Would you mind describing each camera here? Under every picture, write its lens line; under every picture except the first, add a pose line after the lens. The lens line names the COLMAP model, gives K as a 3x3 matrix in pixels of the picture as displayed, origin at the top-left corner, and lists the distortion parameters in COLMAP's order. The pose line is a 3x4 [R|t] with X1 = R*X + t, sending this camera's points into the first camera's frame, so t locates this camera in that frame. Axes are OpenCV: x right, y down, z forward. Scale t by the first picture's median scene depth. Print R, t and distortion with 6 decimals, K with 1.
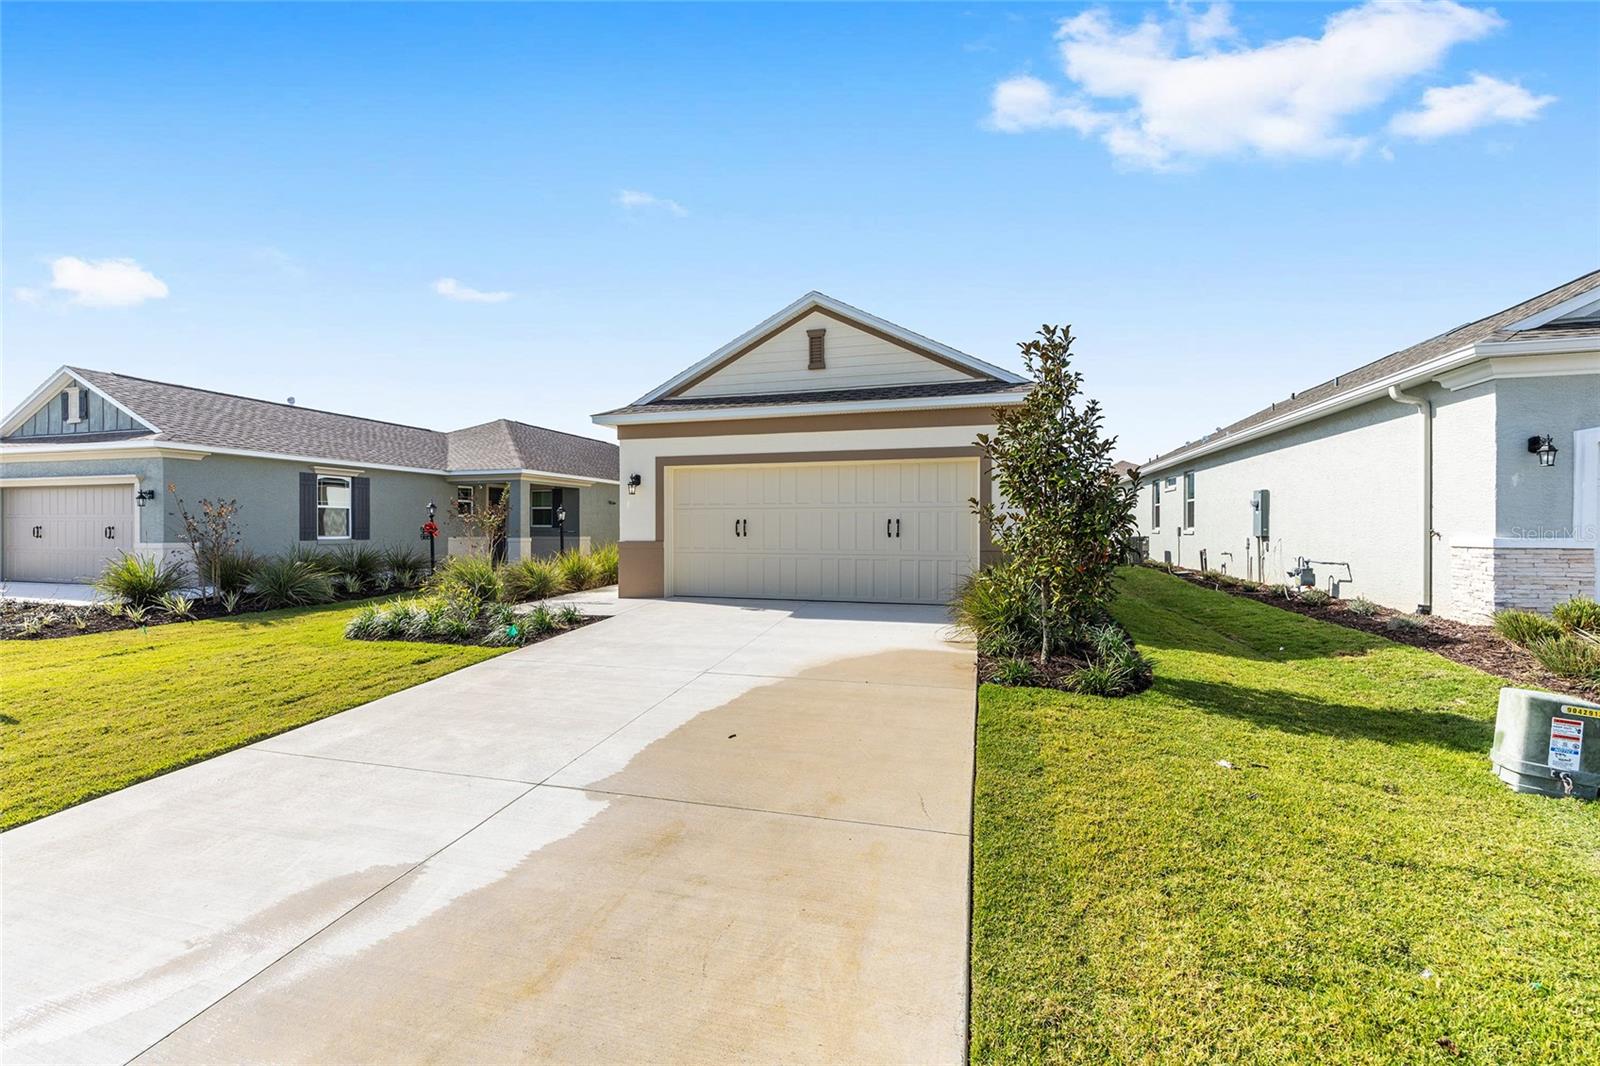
lens RADIAL K [[645.4, 0, 799.9], [0, 645.4, 525.4], [0, 0, 1]] dist [-0.000041, -0.000143]
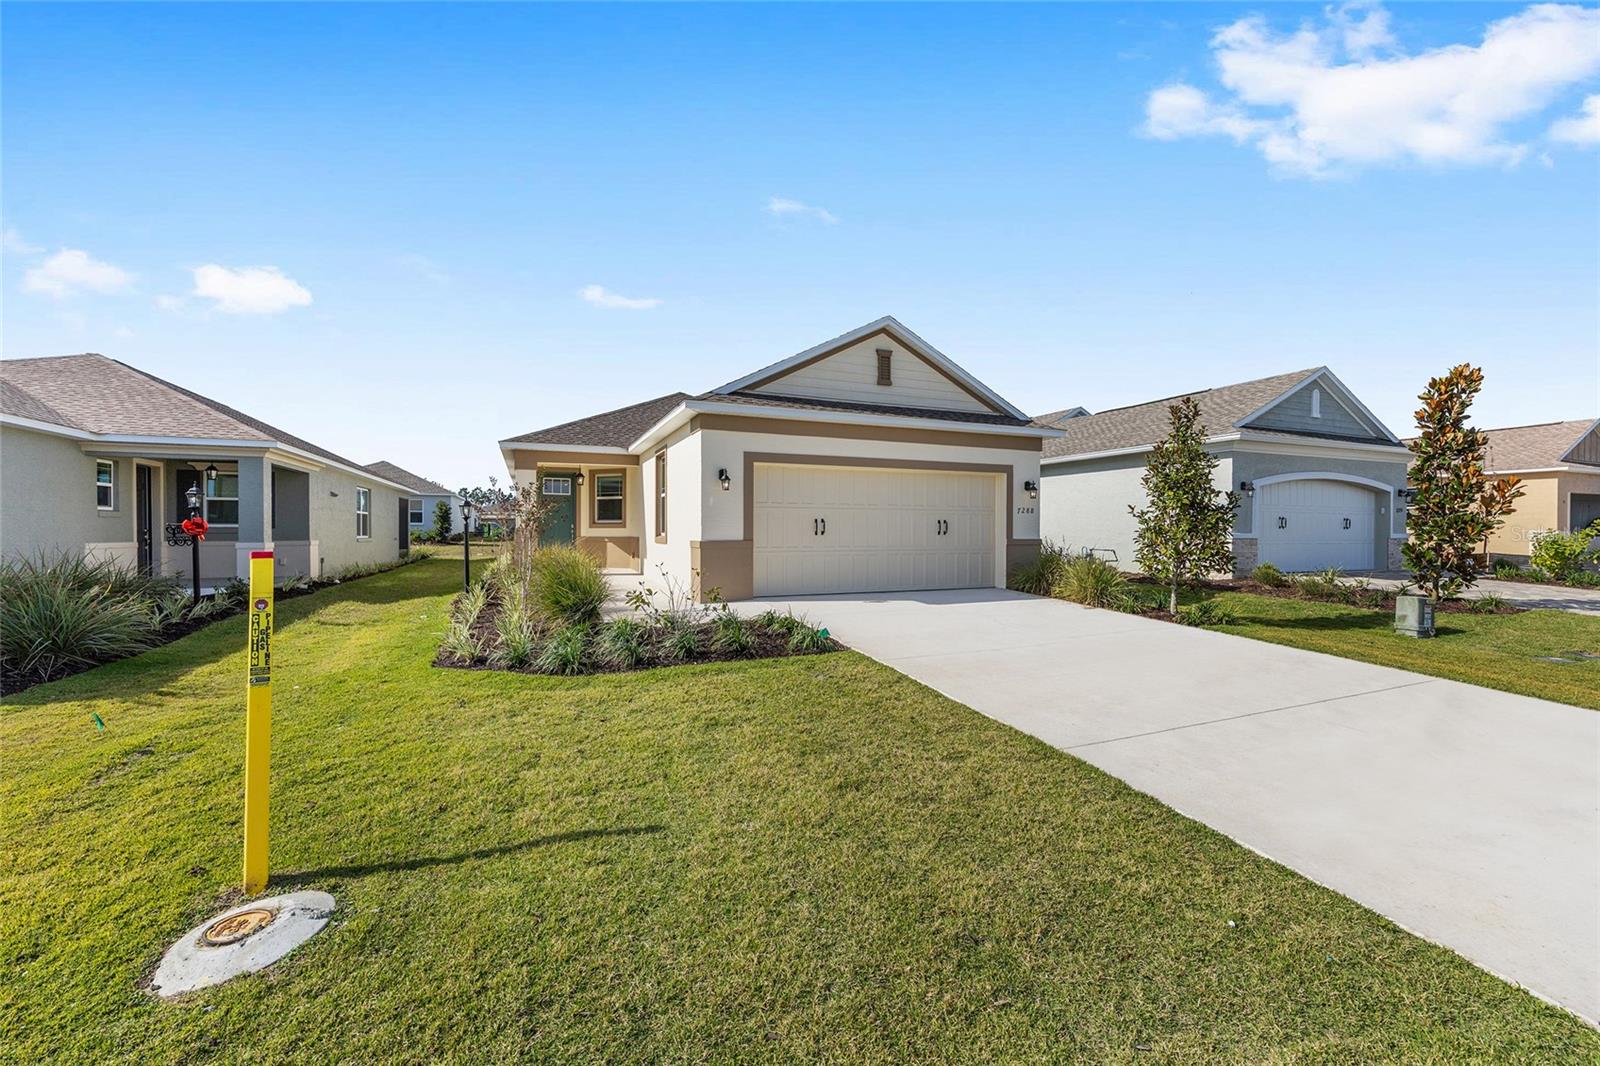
lens RADIAL K [[642.3, 0, 801.7], [0, 642.3, 534.2], [0, 0, 1]] dist [0.000030, 0.000548]
pose [[0.775599, -0.001830, 0.631224, -0.797332], [-0.002484, 0.999979, 0.005951, 0.009474], [-0.631222, -0.006183, 0.775578, 0.229764]]
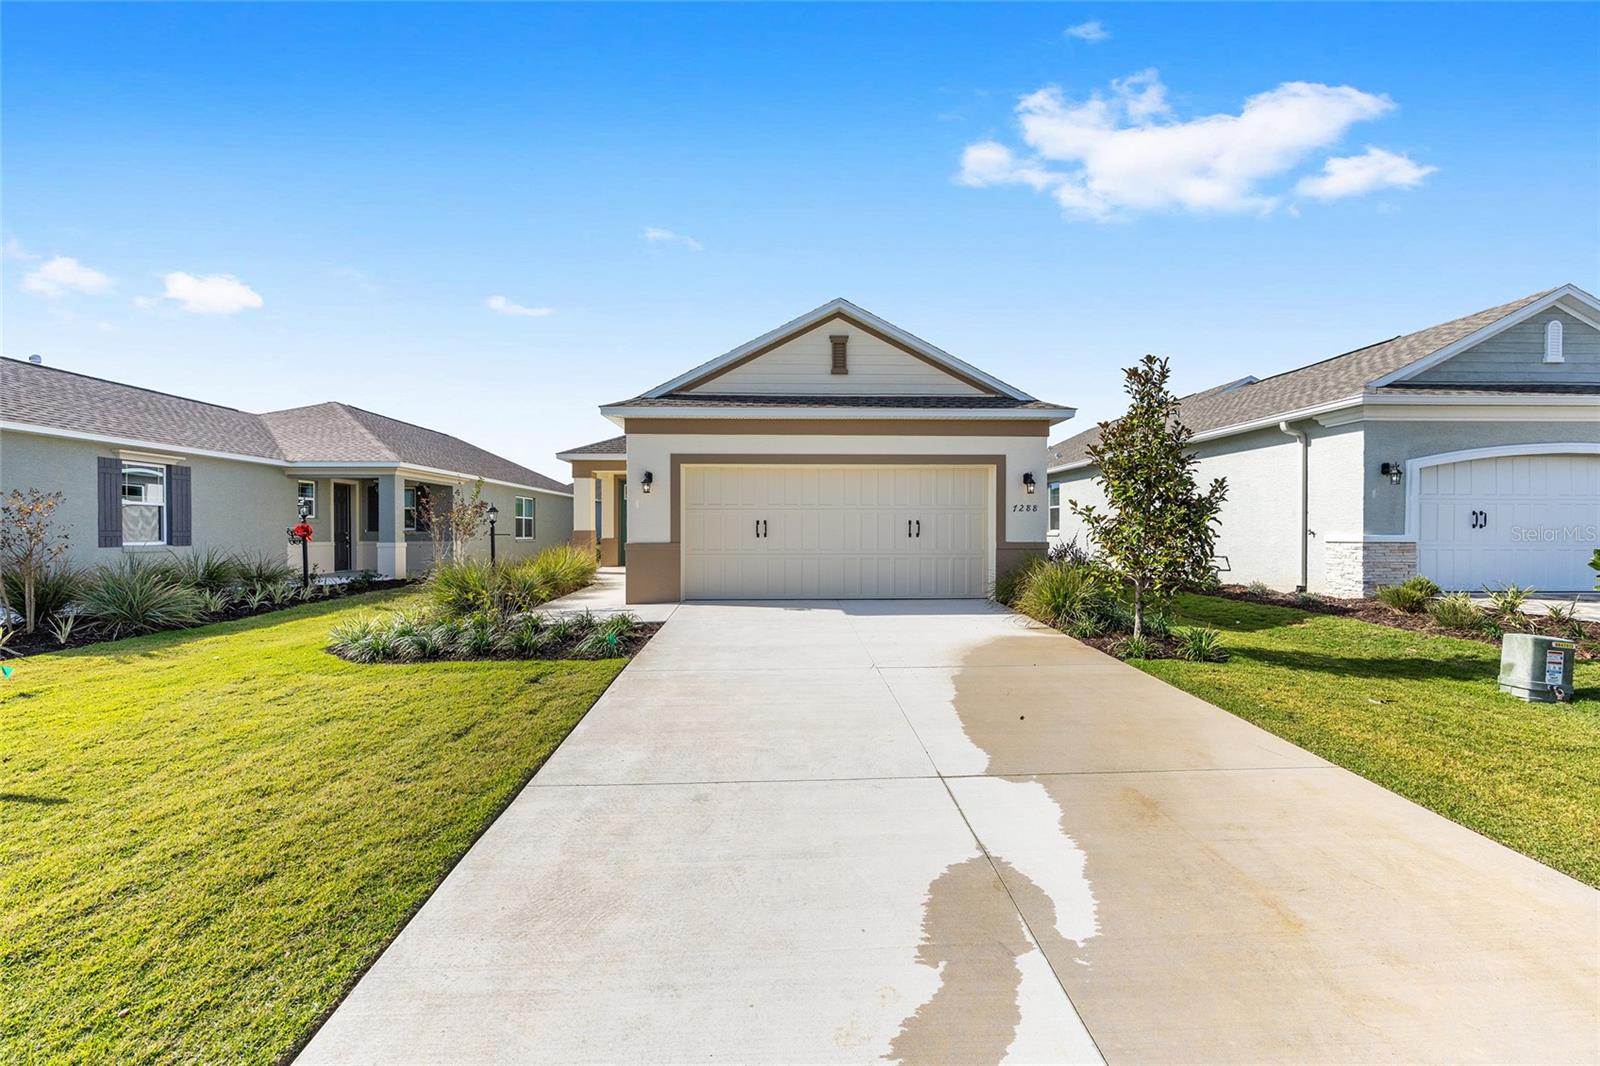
lens RADIAL K [[642.3, 0, 801.7], [0, 642.3, 534.2], [0, 0, 1]] dist [0.000030, 0.000548]
pose [[0.949550, -0.002054, 0.313609, -0.356698], [0.000346, 0.999985, 0.005504, 0.006922], [-0.313615, -0.005118, 0.949536, 0.046777]]
